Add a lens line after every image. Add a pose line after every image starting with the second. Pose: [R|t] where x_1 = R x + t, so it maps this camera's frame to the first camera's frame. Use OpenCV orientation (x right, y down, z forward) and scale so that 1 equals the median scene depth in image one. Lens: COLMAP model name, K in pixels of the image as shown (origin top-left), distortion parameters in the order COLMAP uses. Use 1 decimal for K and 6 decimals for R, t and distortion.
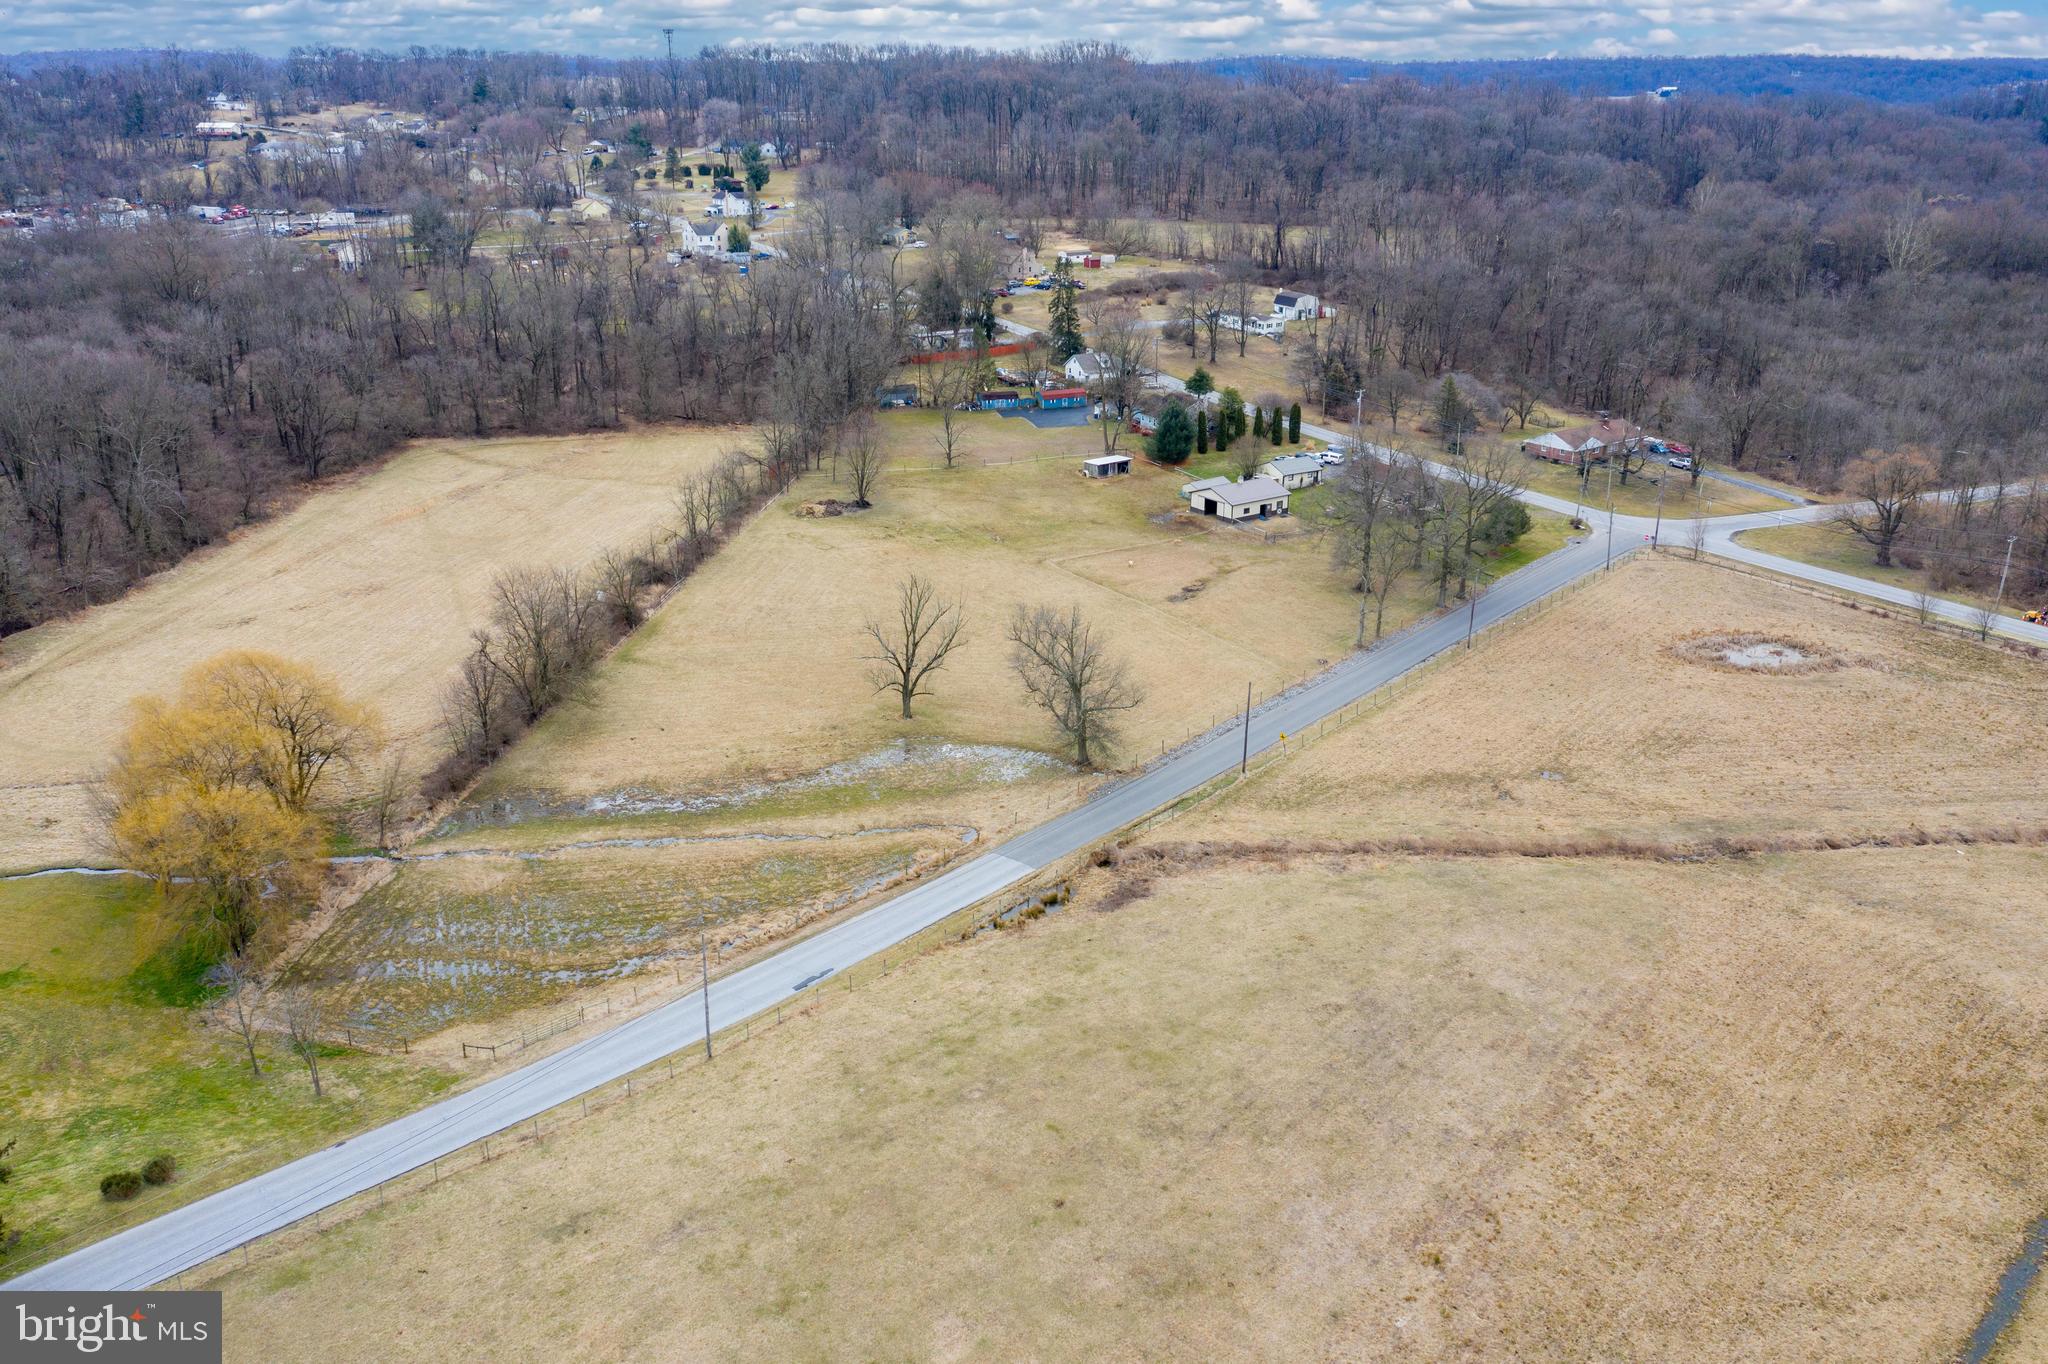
lens RADIAL K [[1645.7, 0, 1011.6], [0, 1645.7, 684.6], [0, 0, 1]] dist [0.006605, 0.005741]
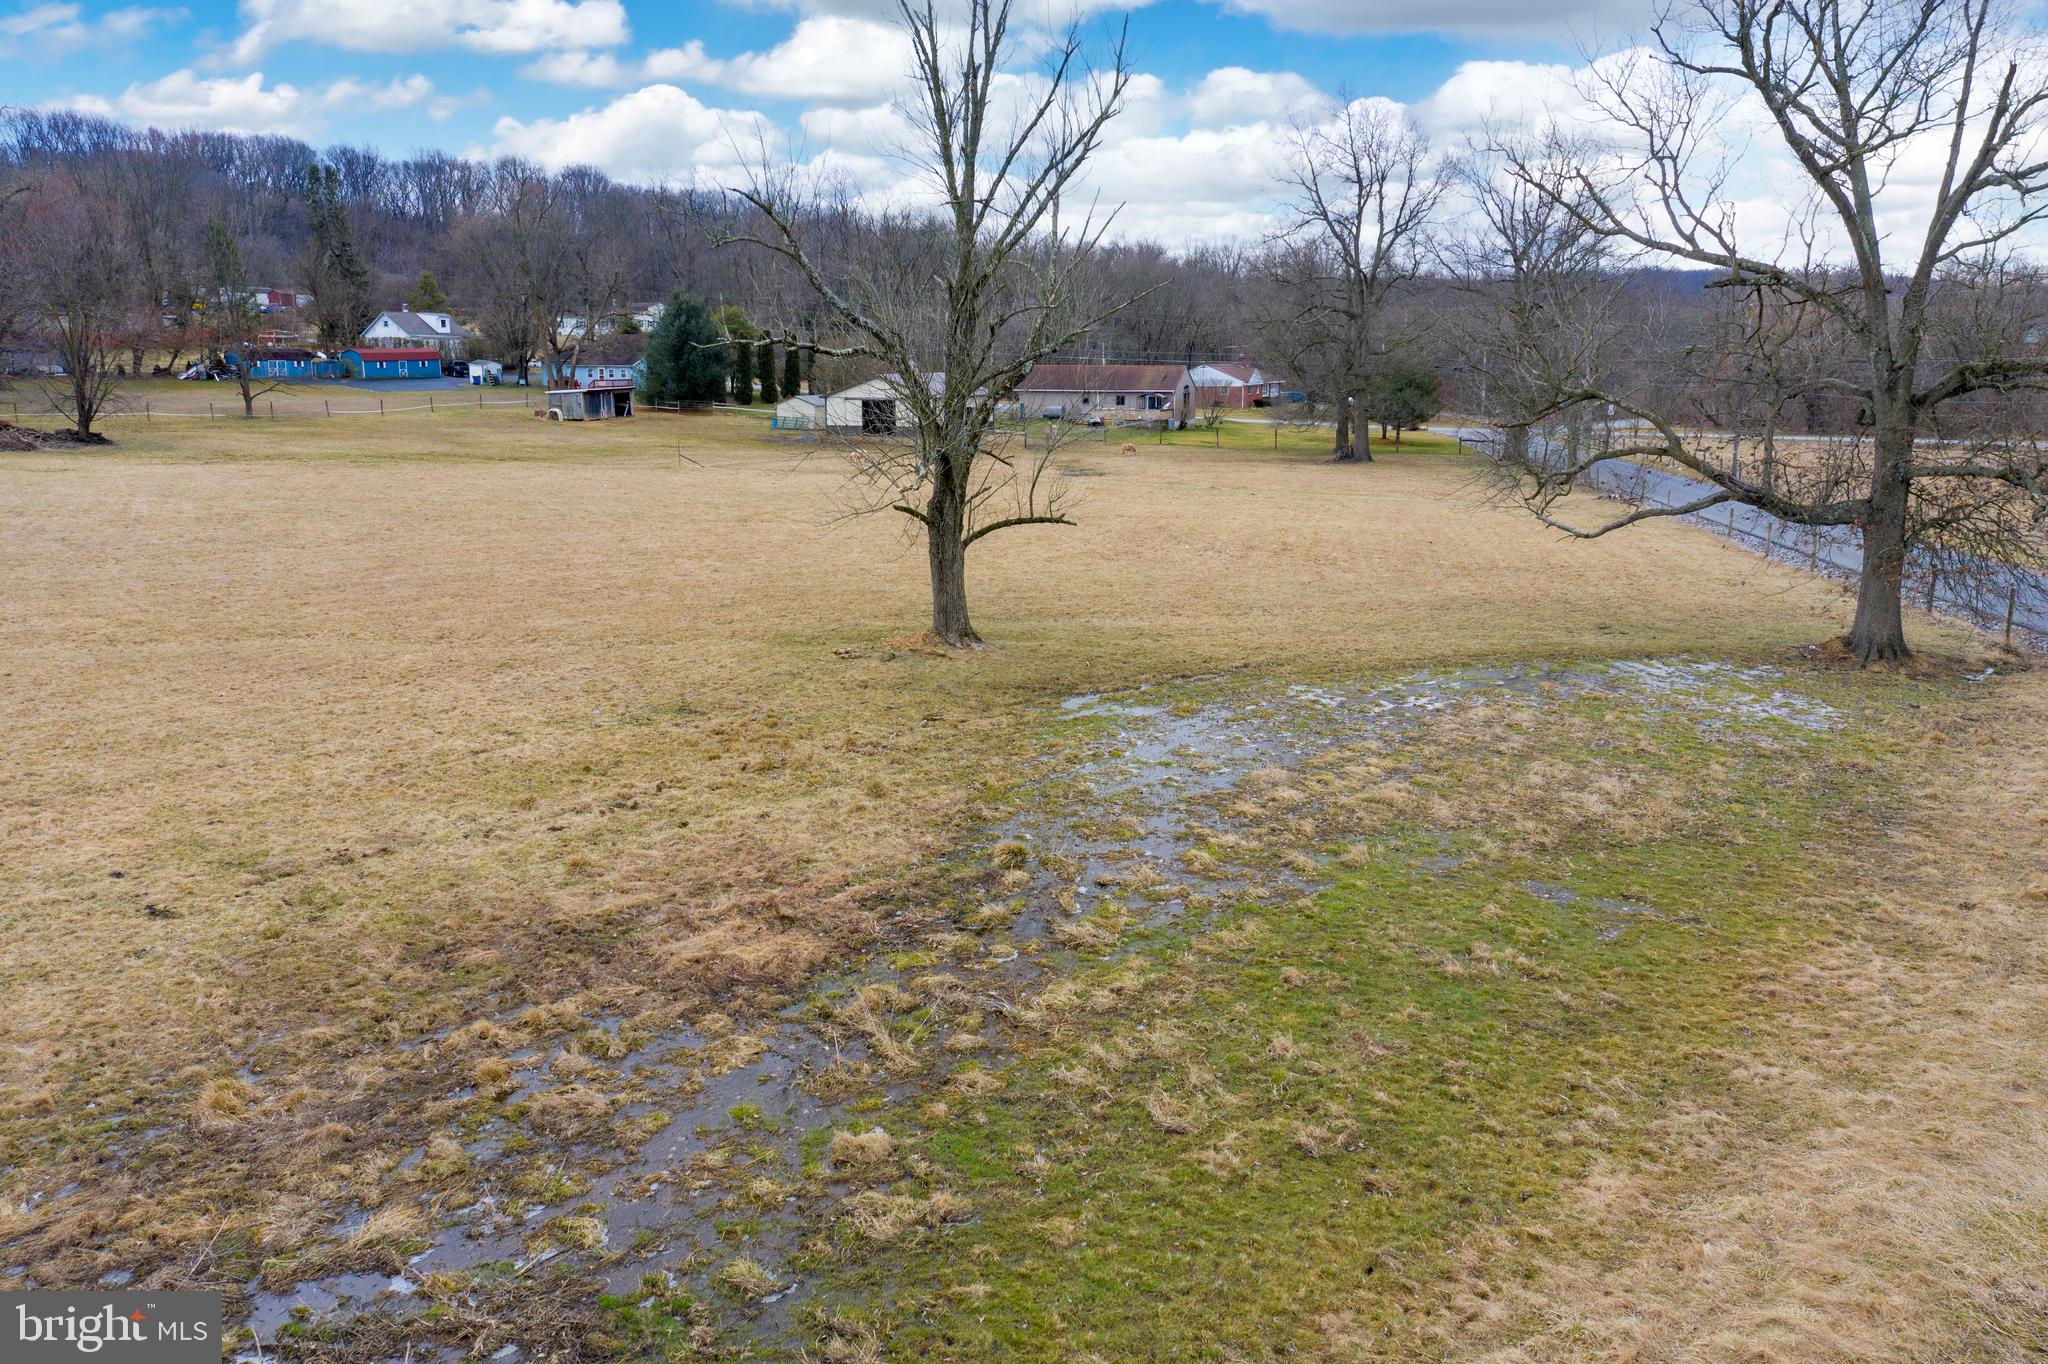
lens RADIAL K [[1627.7, 0, 1019.8], [0, 1627.7, 683.7], [0, 0, 1]] dist [-0.001543, 0.014447]
pose [[0.837013, -0.109715, 0.536070, -0.122333], [0.193102, 0.975886, -0.101776, 0.033569], [-0.511977, 0.188704, 0.838016, 0.566430]]
